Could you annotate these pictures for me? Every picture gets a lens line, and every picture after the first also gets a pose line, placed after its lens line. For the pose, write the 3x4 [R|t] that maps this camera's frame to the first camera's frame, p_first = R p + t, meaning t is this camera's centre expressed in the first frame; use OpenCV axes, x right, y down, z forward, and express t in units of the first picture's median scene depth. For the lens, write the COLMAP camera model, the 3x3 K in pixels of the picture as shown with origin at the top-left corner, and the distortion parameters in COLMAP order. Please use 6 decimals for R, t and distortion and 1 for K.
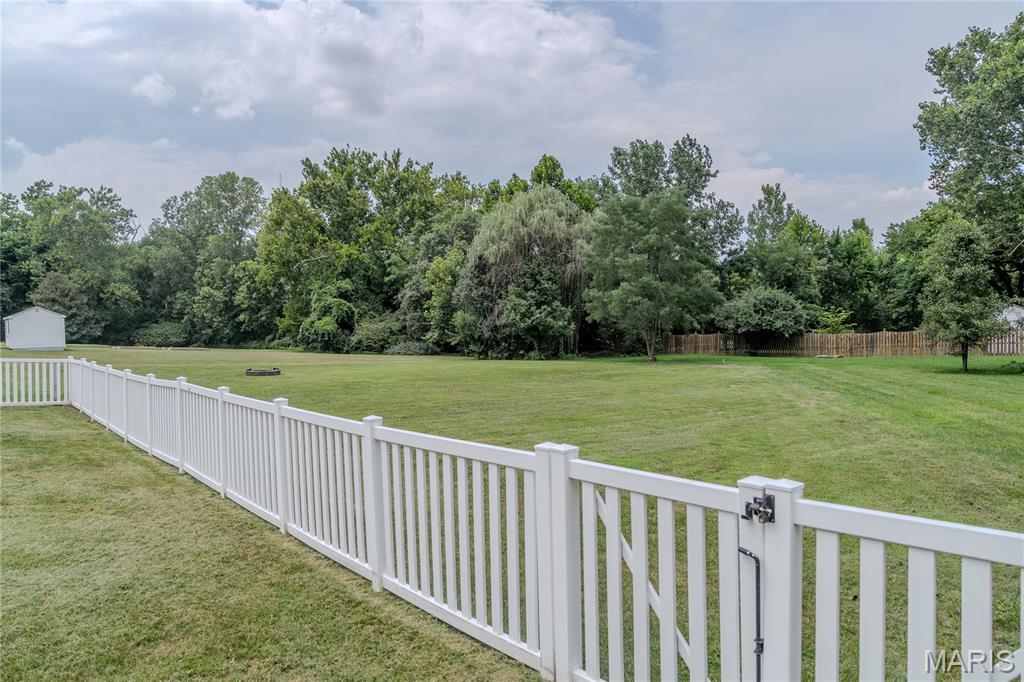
lens RADIAL K [[692.0, 0, 512.0], [0, 692.0, 341.0], [0, 0, 1]] dist [-0.016913, 0.002524]
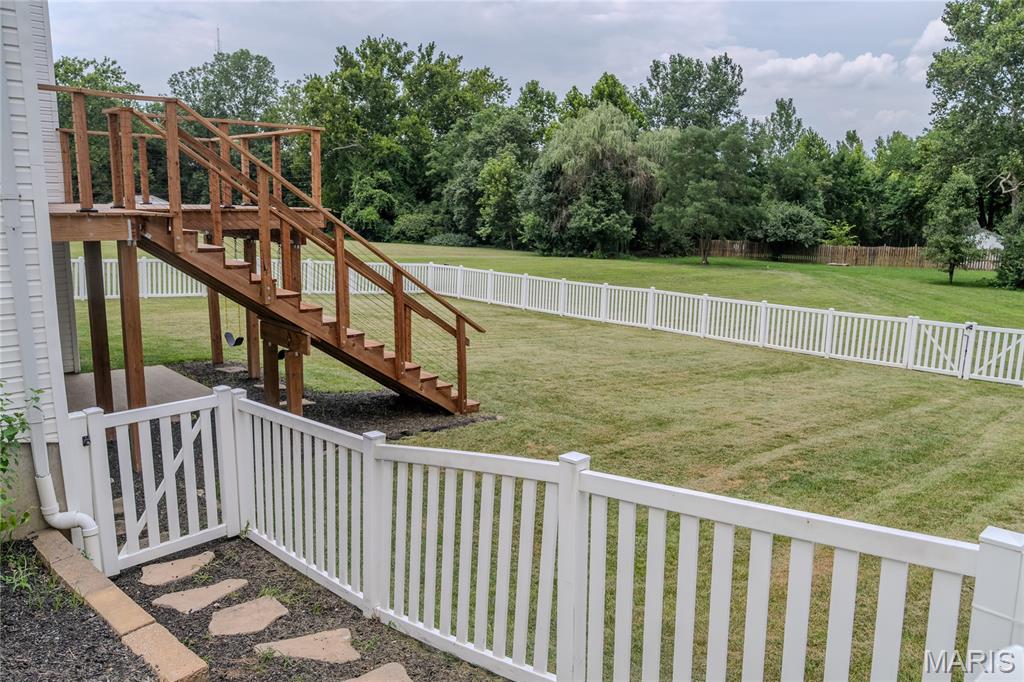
lens RADIAL K [[734.7, 0, 512.0], [0, 734.7, 341.0], [0, 0, 1]] dist [-0.017435, 0.004436]
pose [[0.996544, 0.023476, 0.079678, -0.156798], [-0.035764, 0.987032, 0.156488, -0.018469], [-0.074971, -0.158797, 0.984461, -0.189066]]
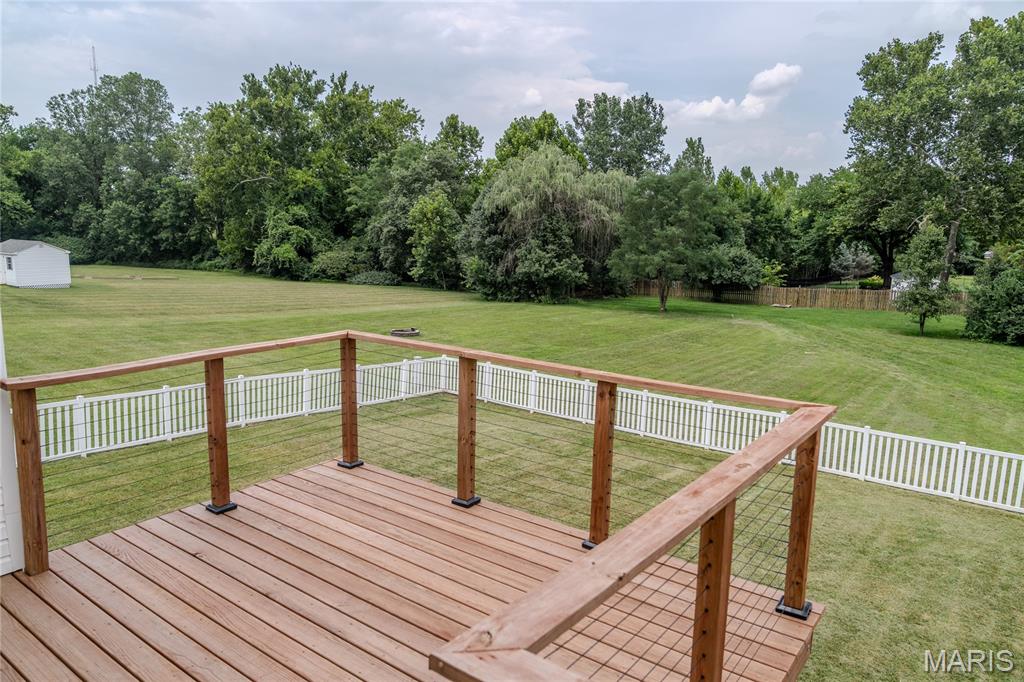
lens RADIAL K [[692.0, 0, 512.0], [0, 692.0, 341.0], [0, 0, 1]] dist [-0.016913, 0.002524]
pose [[0.970921, -0.002959, 0.239382, -0.221283], [-0.030252, 0.990392, 0.134942, -0.047922], [-0.237481, -0.138260, 0.961502, -0.072586]]
